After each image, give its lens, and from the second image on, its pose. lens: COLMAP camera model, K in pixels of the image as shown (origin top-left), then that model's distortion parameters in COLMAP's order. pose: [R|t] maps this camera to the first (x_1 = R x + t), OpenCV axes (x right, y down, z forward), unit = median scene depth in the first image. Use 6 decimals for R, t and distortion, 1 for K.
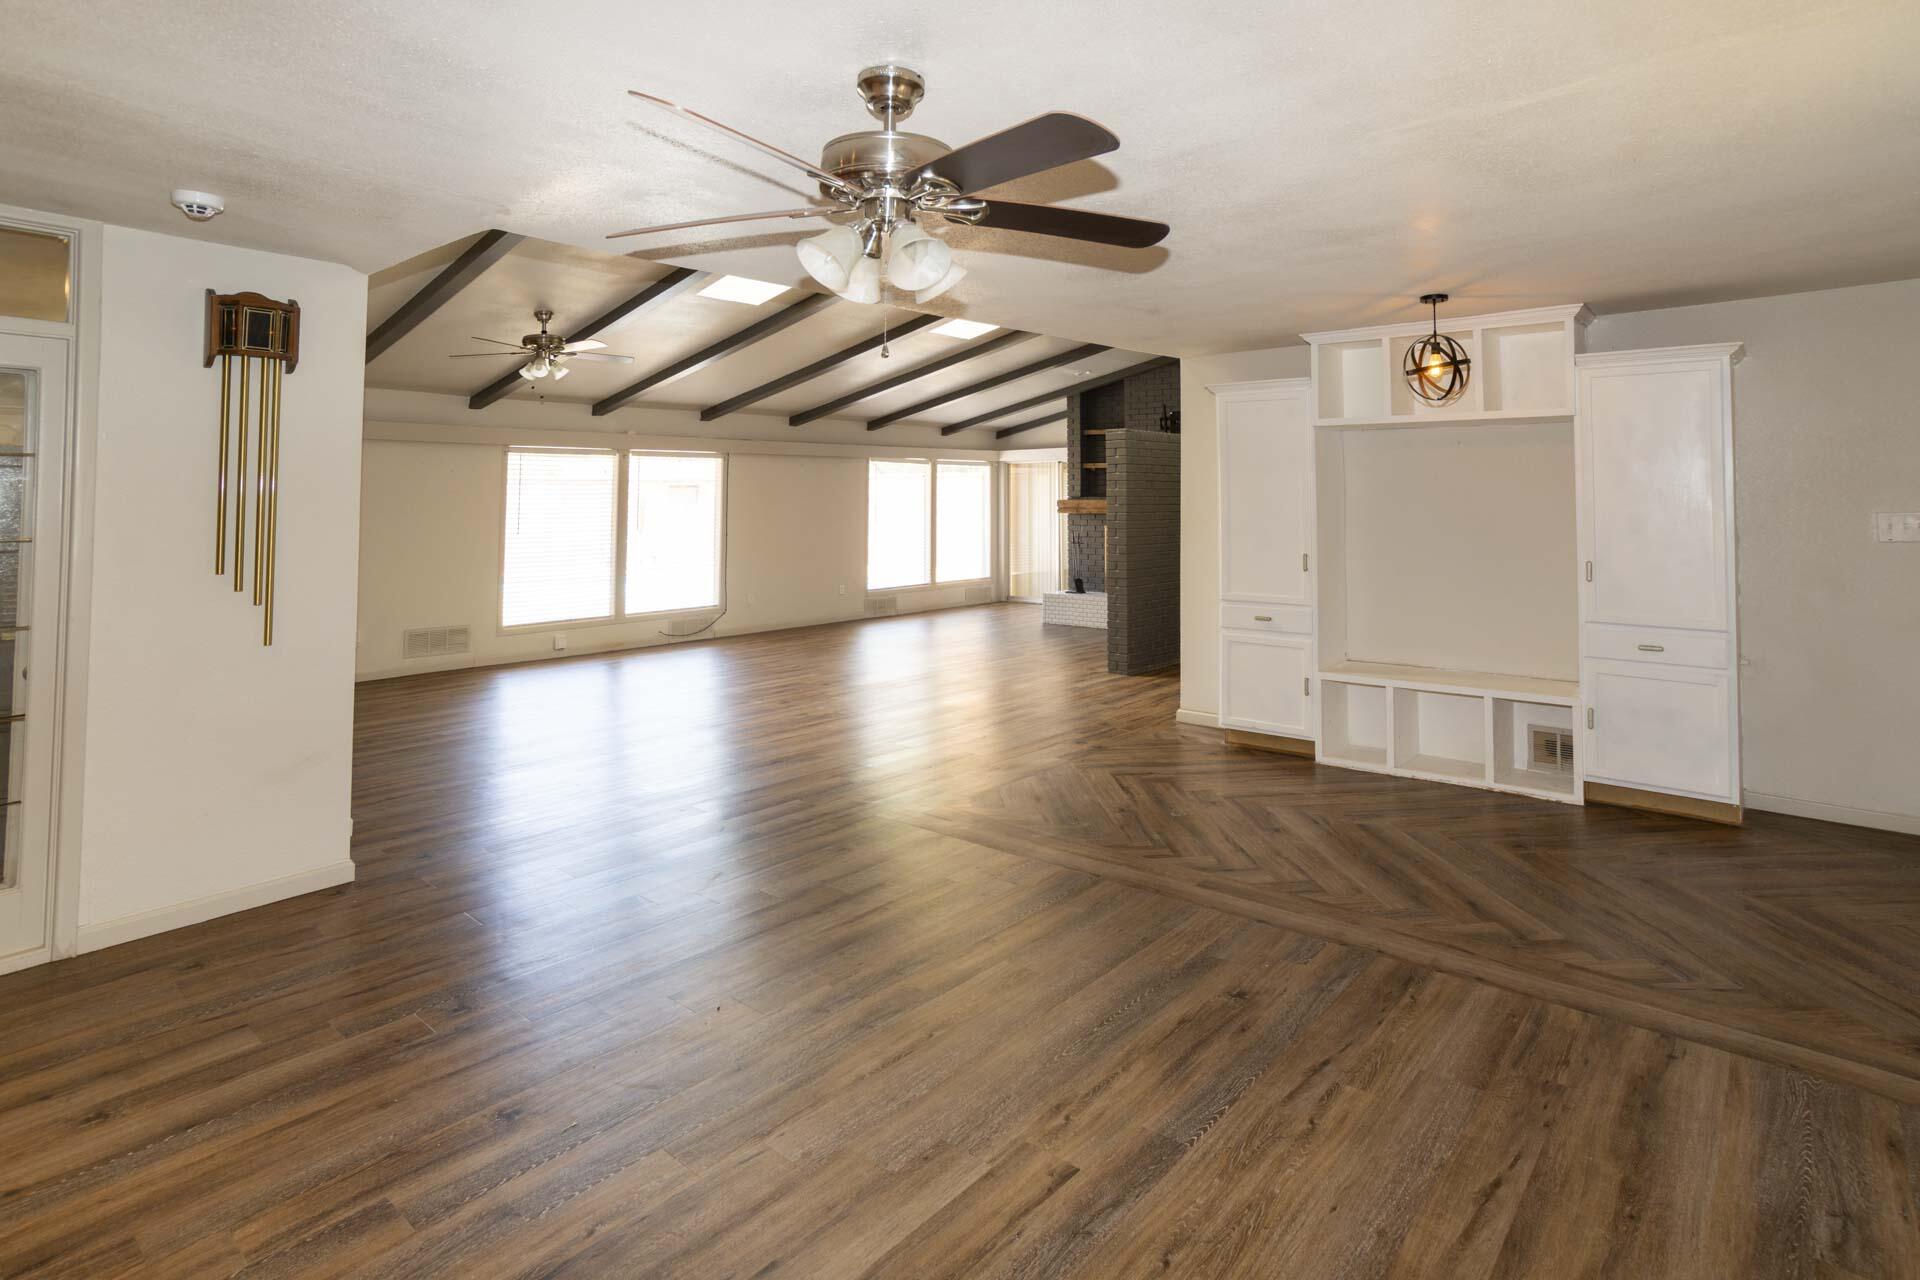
lens RADIAL K [[974.7, 0, 960.0], [0, 974.7, 640.0], [0, 0, 1]] dist [-0.044371, 0.062093]
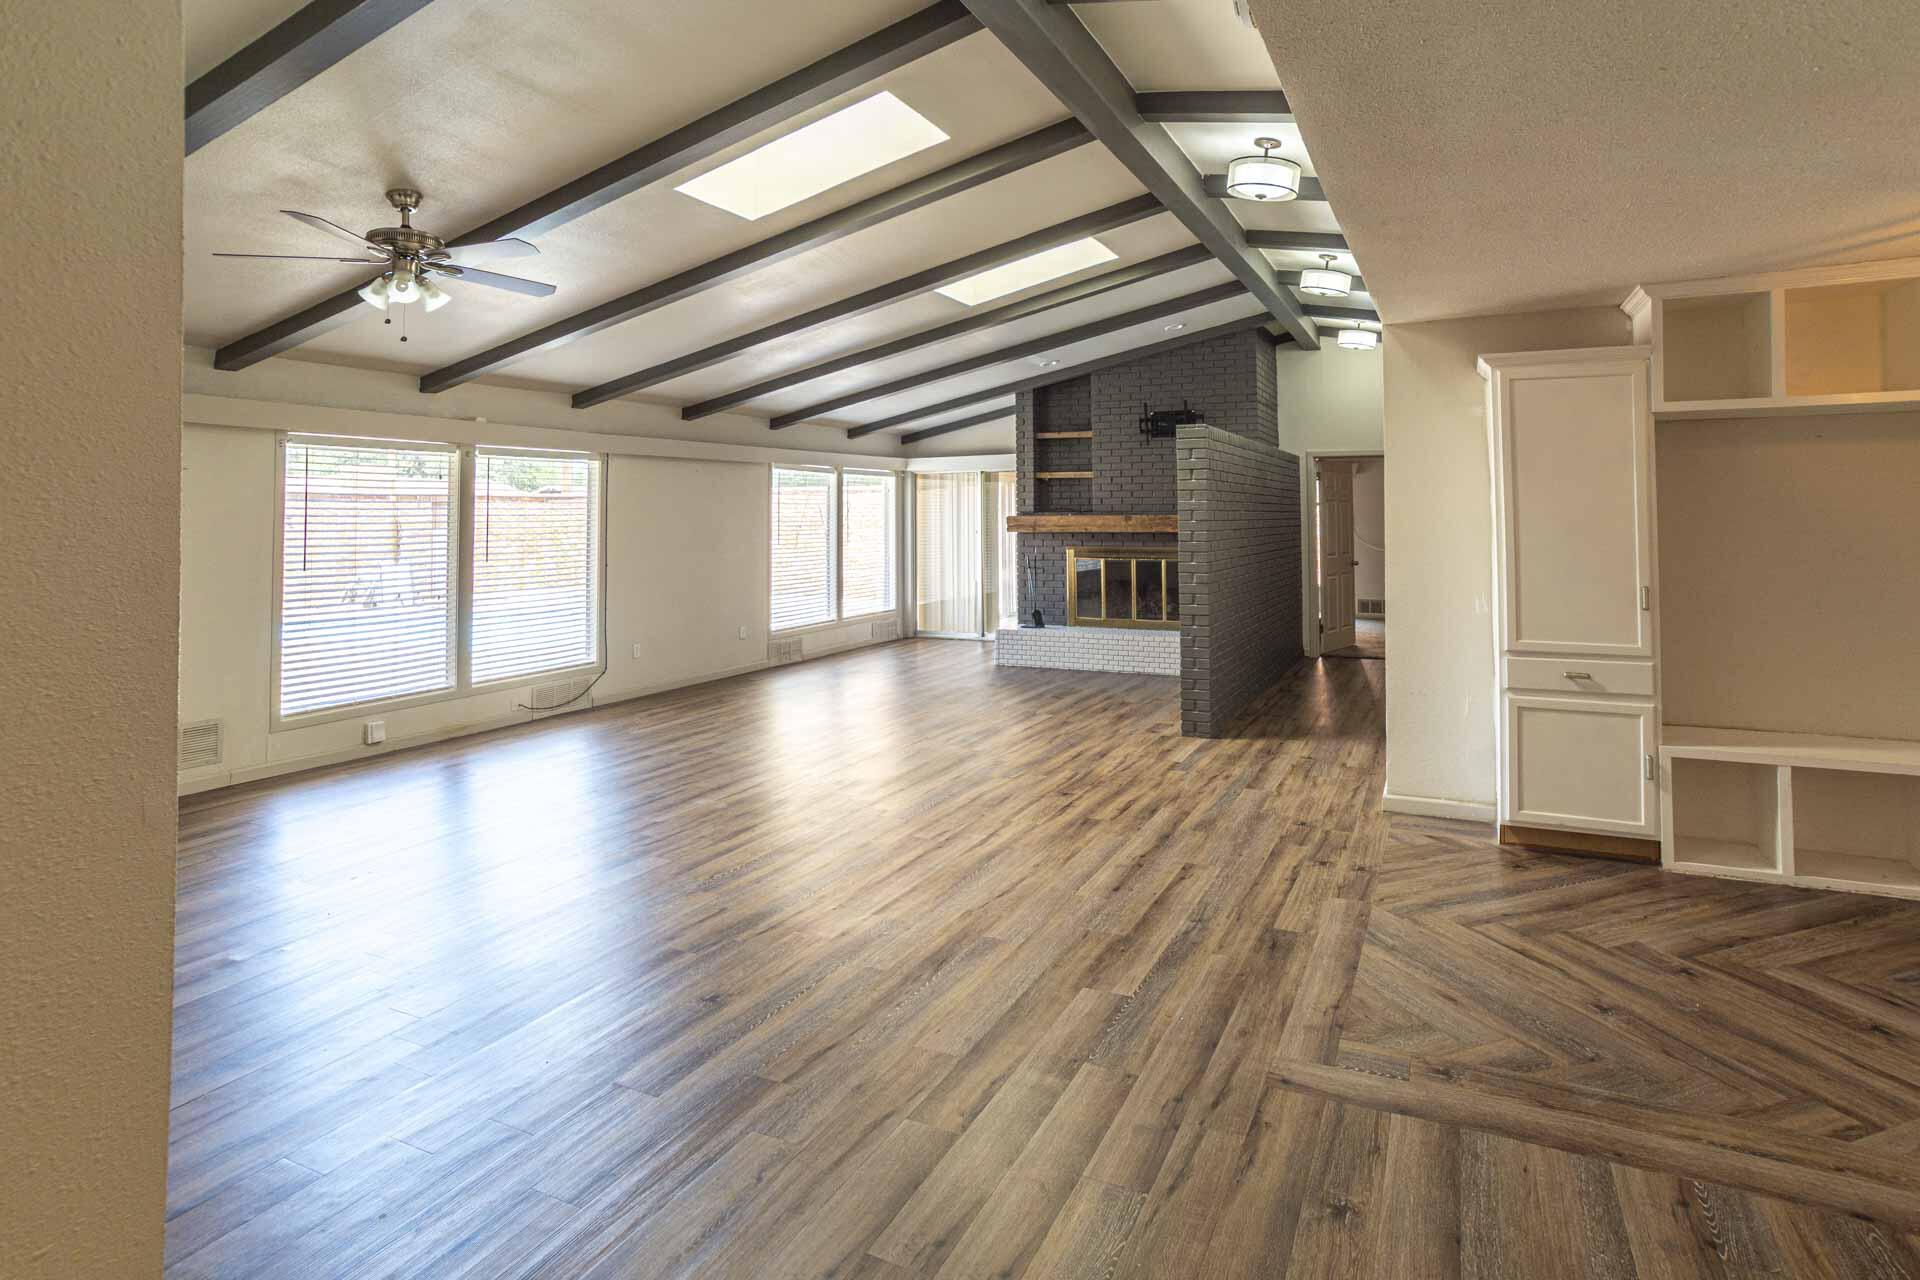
lens RADIAL K [[974.7, 0, 960.0], [0, 974.7, 640.0], [0, 0, 1]] dist [-0.044371, 0.062093]
pose [[0.967632, -0.035820, 0.249811, -0.152920], [0.040713, 0.999066, -0.014444, -0.028400], [-0.249061, 0.024147, 0.968187, 0.210316]]
